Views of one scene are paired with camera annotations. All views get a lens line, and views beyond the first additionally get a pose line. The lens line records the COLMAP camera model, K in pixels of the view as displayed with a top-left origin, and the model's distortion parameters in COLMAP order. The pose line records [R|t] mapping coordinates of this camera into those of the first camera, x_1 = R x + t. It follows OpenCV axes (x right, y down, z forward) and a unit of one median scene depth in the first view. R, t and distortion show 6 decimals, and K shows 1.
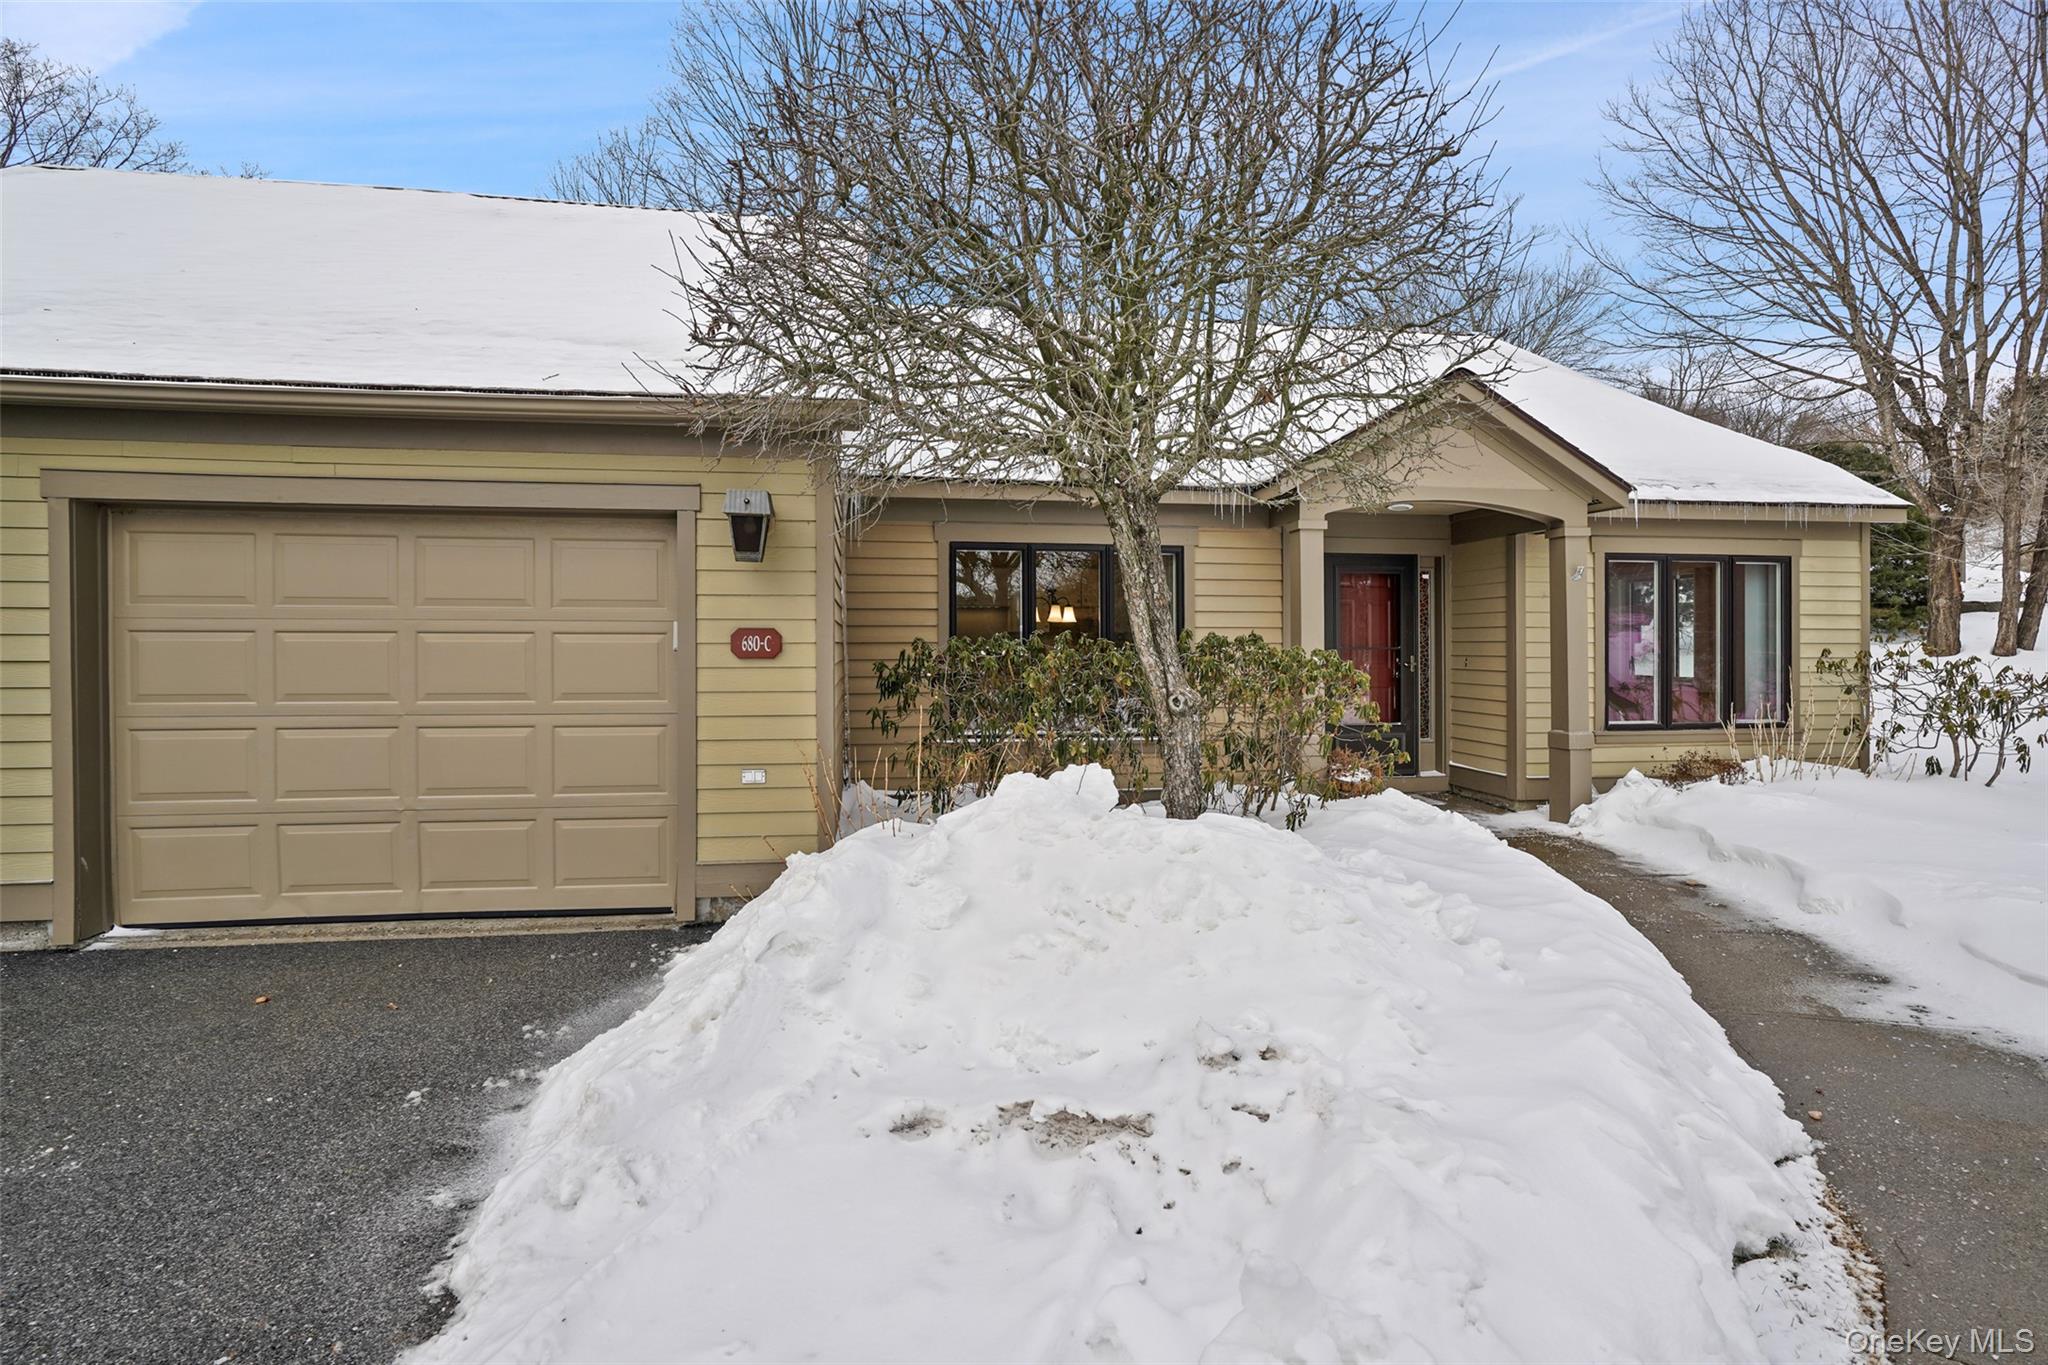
lens RADIAL K [[932.5, 0, 1018.9], [0, 932.5, 686.0], [0, 0, 1]] dist [-0.005224, 0.000032]
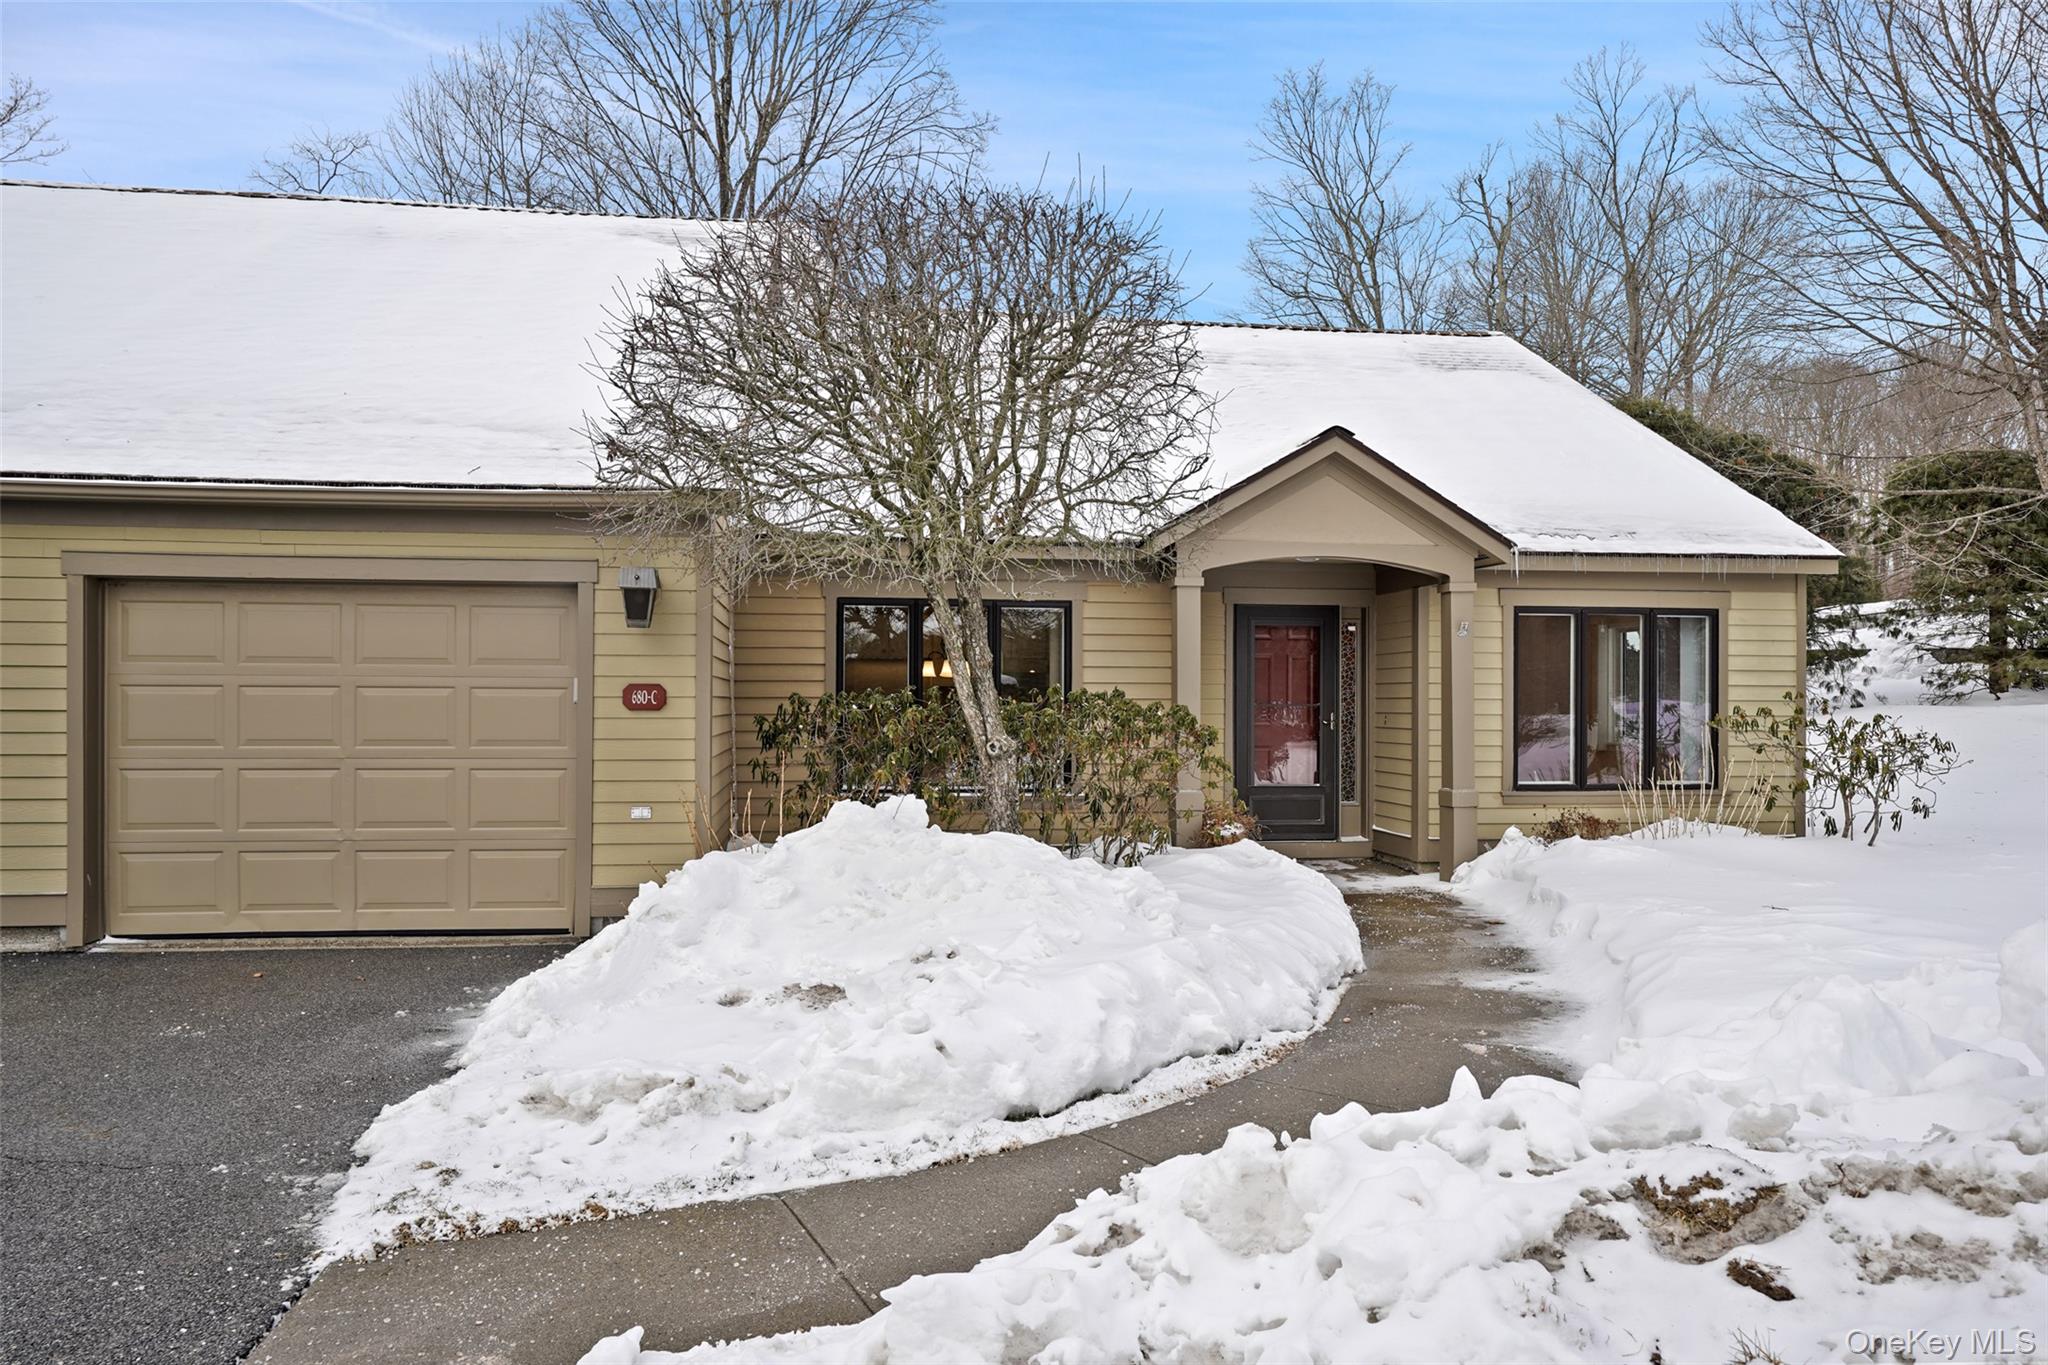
lens RADIAL K [[1696.4, 0, 1022.2], [0, 1696.4, 752.4], [0, 0, 1]] dist [-0.002092, -0.008728]
pose [[0.997605, 0.004748, -0.069011, 0.325539], [-0.005933, 0.999838, -0.016976, 0.054757], [0.068920, 0.017345, 0.997471, -1.045822]]
